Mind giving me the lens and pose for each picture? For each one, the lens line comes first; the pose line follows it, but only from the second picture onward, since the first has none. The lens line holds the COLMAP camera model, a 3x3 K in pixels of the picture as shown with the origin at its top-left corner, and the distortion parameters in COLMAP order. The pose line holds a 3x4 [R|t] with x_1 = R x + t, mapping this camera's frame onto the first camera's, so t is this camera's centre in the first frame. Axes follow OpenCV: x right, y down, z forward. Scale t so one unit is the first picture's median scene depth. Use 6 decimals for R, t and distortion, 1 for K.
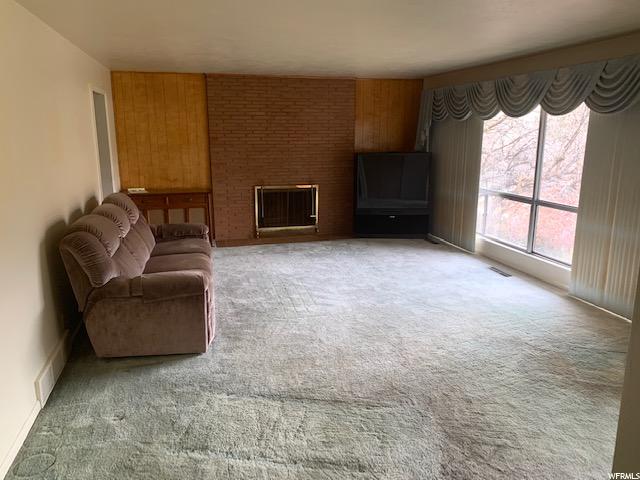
lens RADIAL K [[488.1, 0, 320.8], [0, 488.1, 240.3], [0, 0, 1]] dist [0.051027, 0.000544]
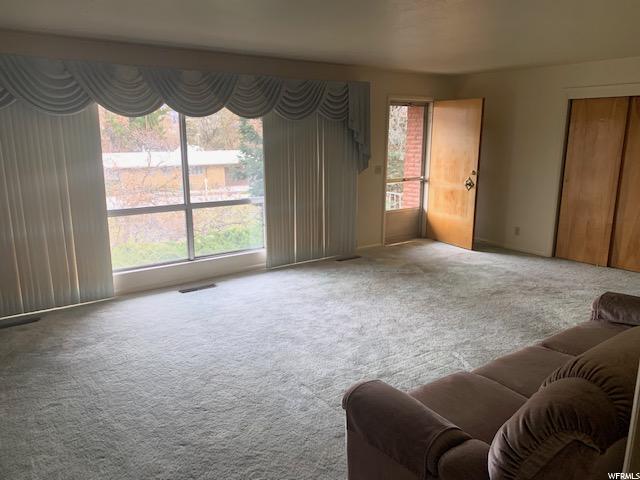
lens RADIAL K [[488.1, 0, 320.3], [0, 488.1, 236.6], [0, 0, 1]] dist [0.051027, 0.000544]
pose [[-0.363721, -0.200924, 0.909580, -0.534936], [0.207121, 0.934572, 0.289268, -0.246851], [-0.908189, 0.293606, -0.298308, 1.078924]]
